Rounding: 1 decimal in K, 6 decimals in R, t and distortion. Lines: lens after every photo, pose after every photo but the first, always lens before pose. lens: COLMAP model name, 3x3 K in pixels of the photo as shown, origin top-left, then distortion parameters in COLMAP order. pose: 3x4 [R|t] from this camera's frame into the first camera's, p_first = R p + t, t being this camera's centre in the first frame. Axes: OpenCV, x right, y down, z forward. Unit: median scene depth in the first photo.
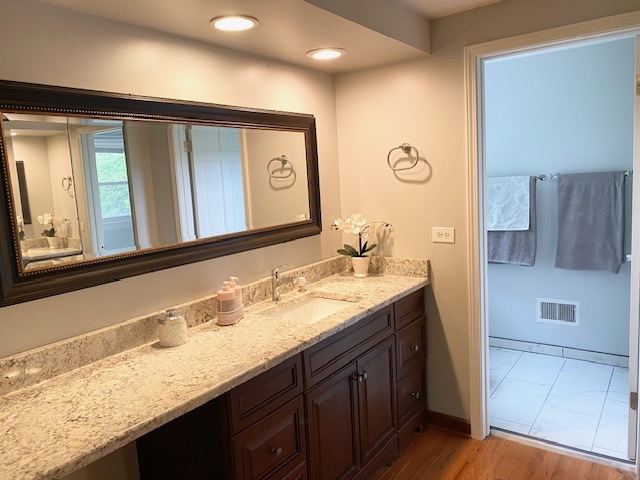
lens RADIAL K [[486.8, 0, 320.0], [0, 486.8, 240.0], [0, 0, 1]] dist [0.007748, -0.004035]
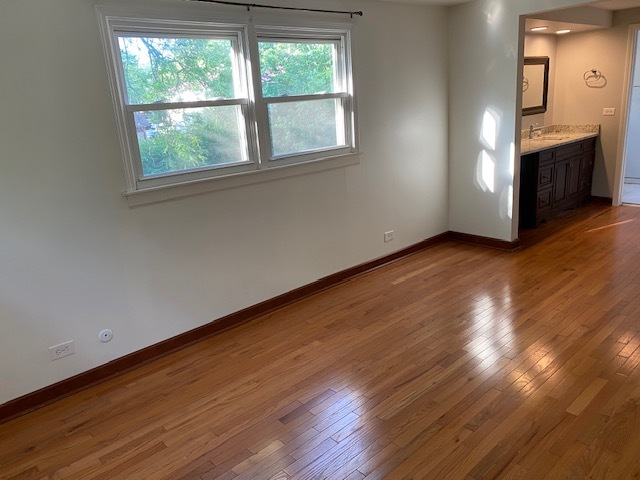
lens RADIAL K [[493.2, 0, 320.0], [0, 493.2, 240.0], [0, 0, 1]] dist [0.004234, -0.003044]
pose [[0.975824, 0.046348, -0.213586, -0.511027], [-0.008774, 0.984776, 0.173609, 0.182161], [0.218381, -0.167538, 0.961375, -1.510791]]
